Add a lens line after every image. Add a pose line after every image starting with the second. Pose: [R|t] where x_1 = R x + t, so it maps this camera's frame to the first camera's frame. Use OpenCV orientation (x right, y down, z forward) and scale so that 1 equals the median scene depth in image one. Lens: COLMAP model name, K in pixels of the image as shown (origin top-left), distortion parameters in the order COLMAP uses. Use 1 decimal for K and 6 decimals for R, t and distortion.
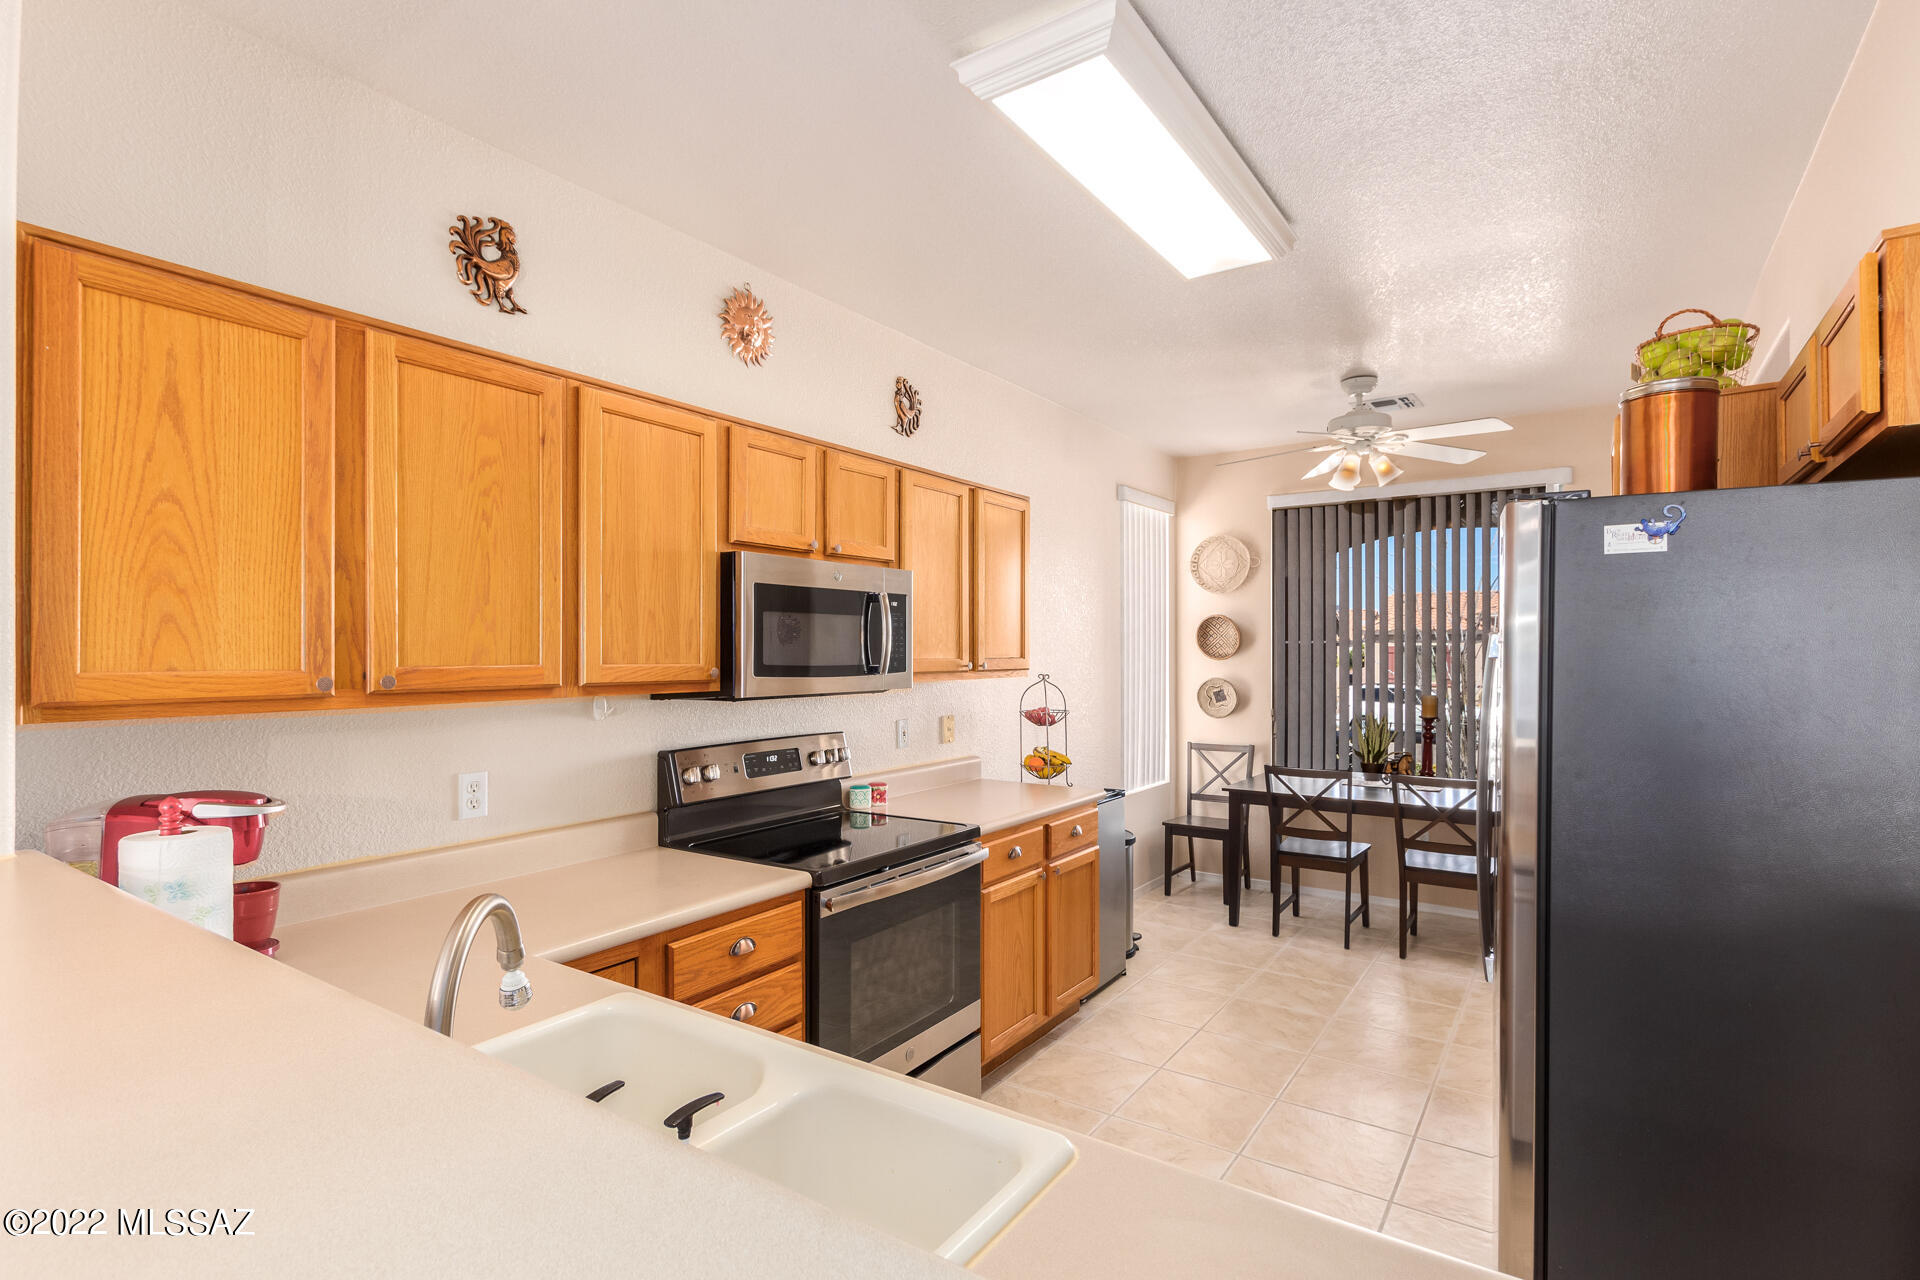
lens RADIAL K [[908.7, 0, 958.3], [0, 908.7, 649.1], [0, 0, 1]] dist [0.002984, -0.000359]
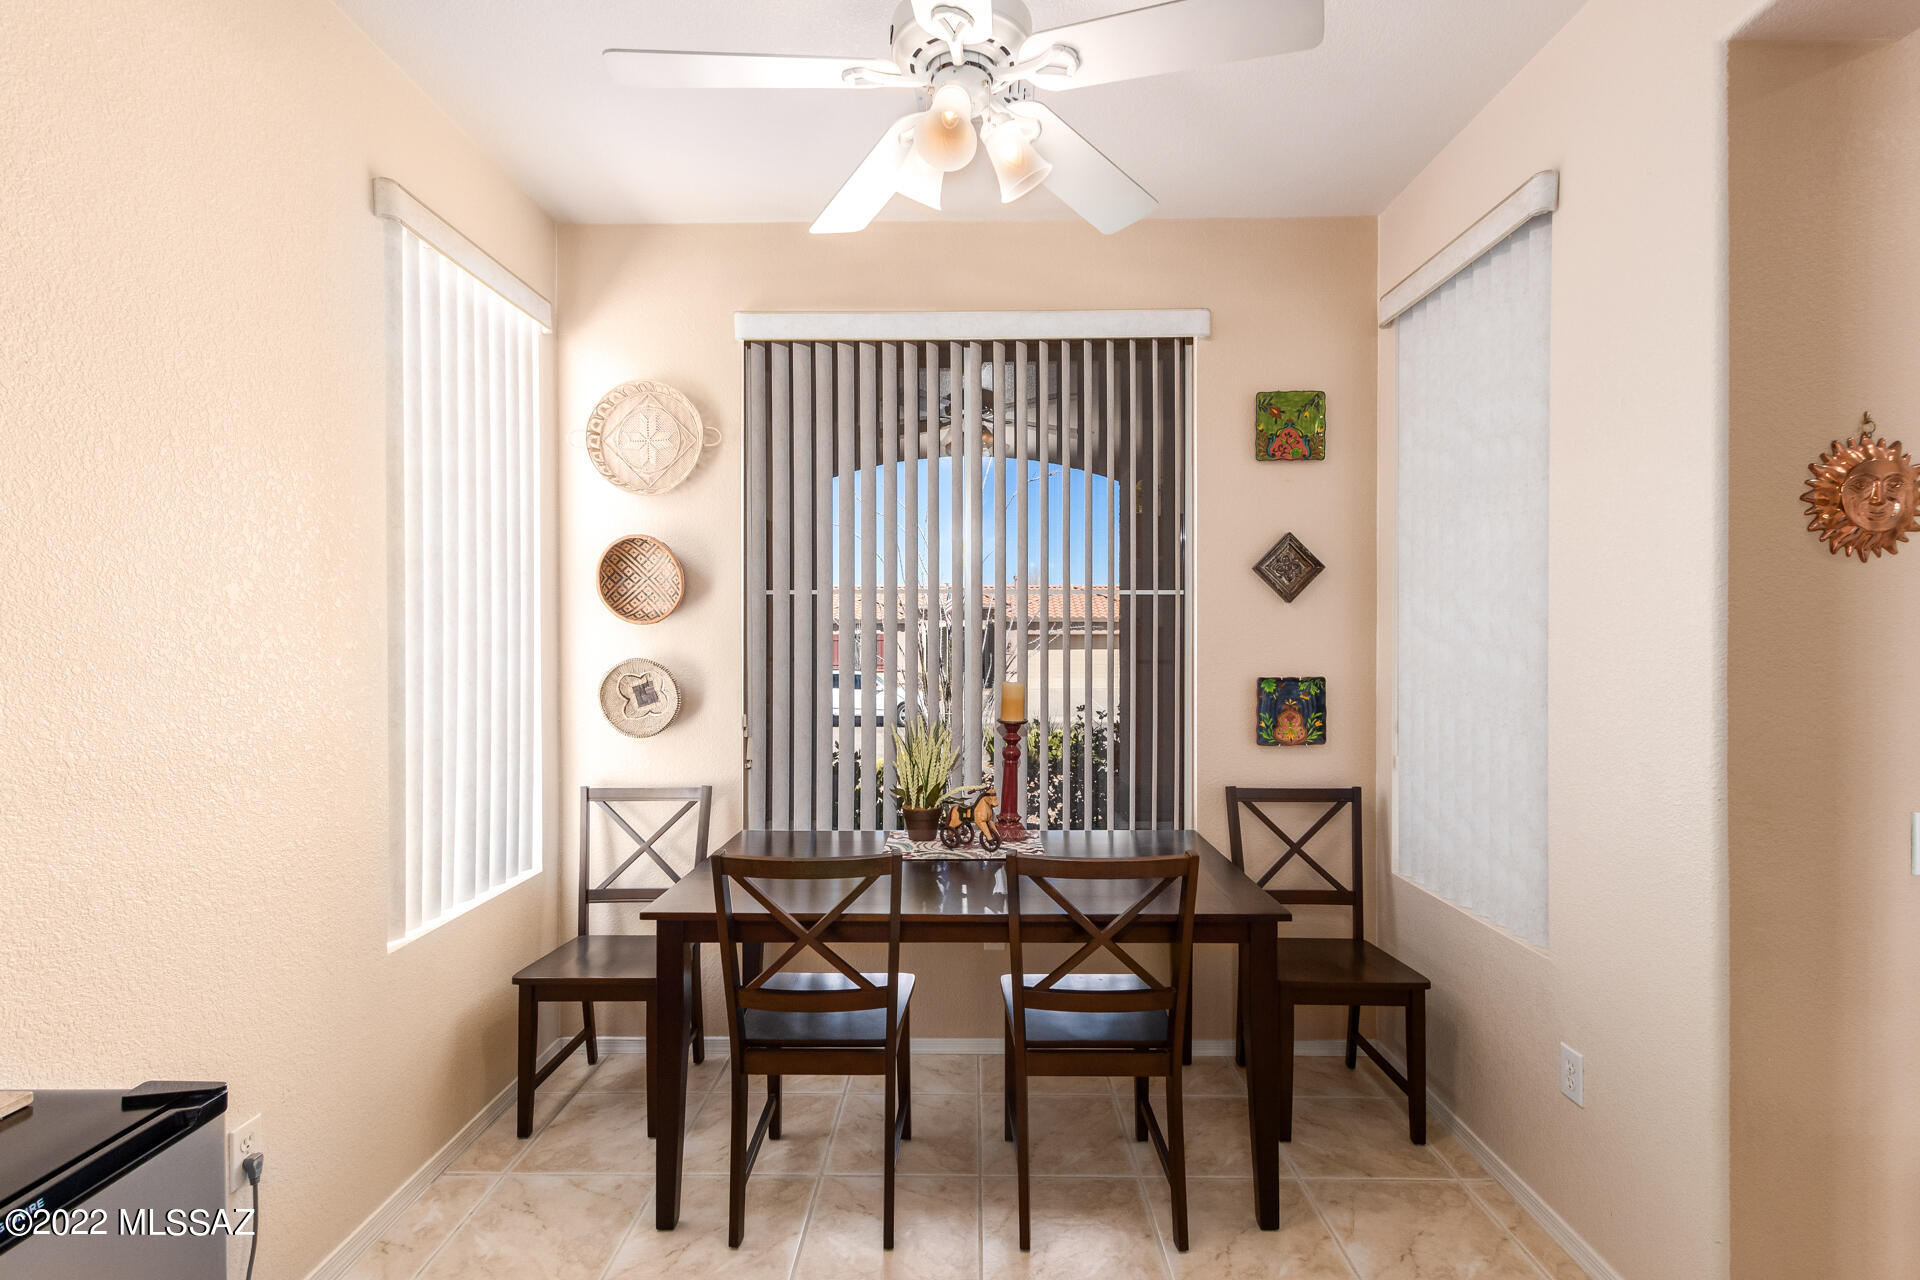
lens RADIAL K [[886.3, 0, 955.2], [0, 886.3, 646.7], [0, 0, 1]] dist [0.009045, -0.000807]
pose [[0.831857, -0.005356, 0.554965, 0.158308], [0.001332, 0.999970, 0.007654, 0.021628], [-0.554989, -0.005628, 0.831839, 0.495086]]
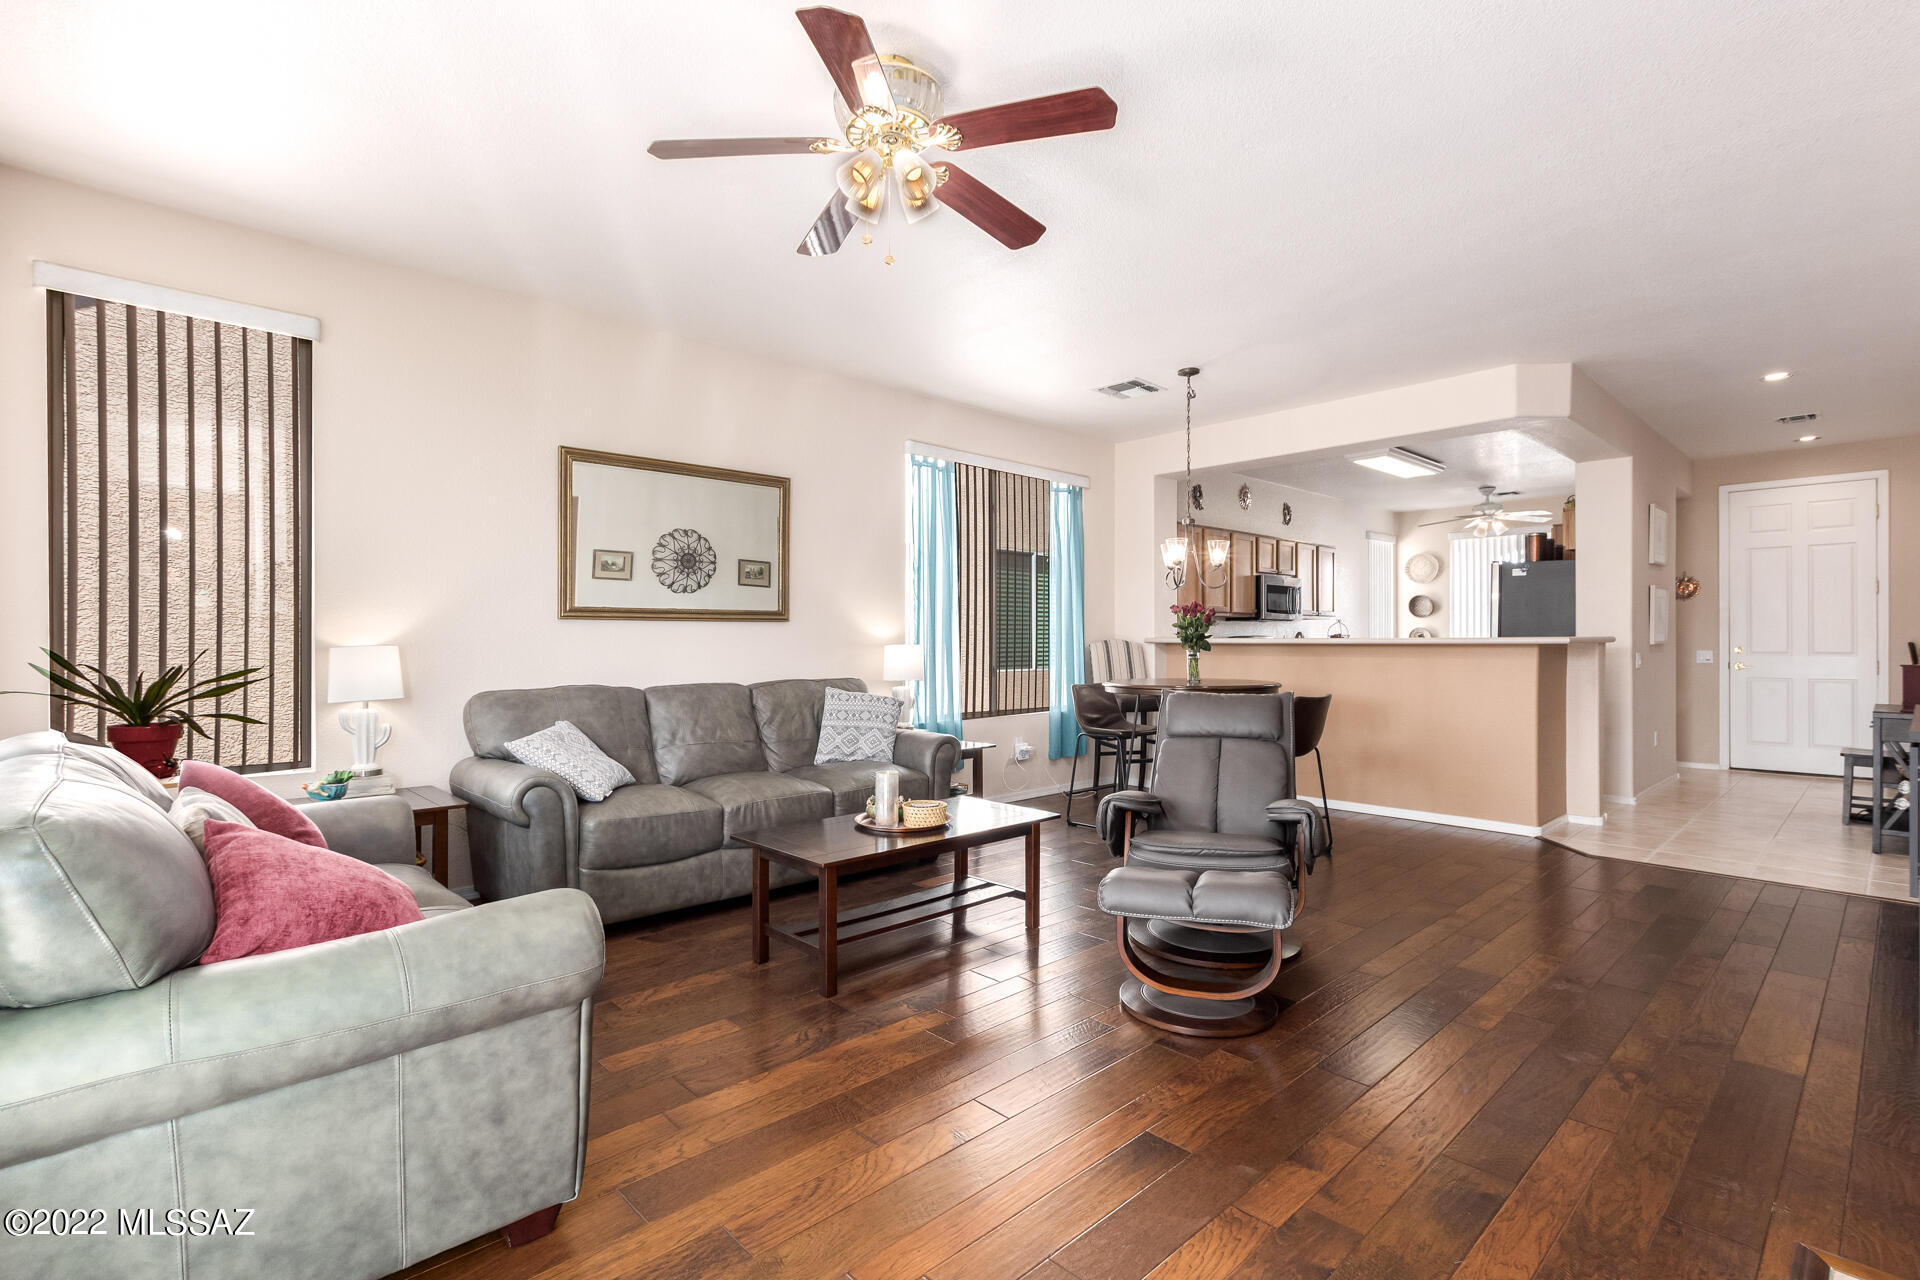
lens RADIAL K [[892.7, 0, 954.6], [0, 892.7, 644.6], [0, 0, 1]] dist [0.007136, 0.000038]
pose [[0.978118, 0.001025, -0.208047, -0.290172], [0.000637, 0.999968, 0.007920, 0.053260], [0.208049, -0.007879, 0.978087, -1.076956]]
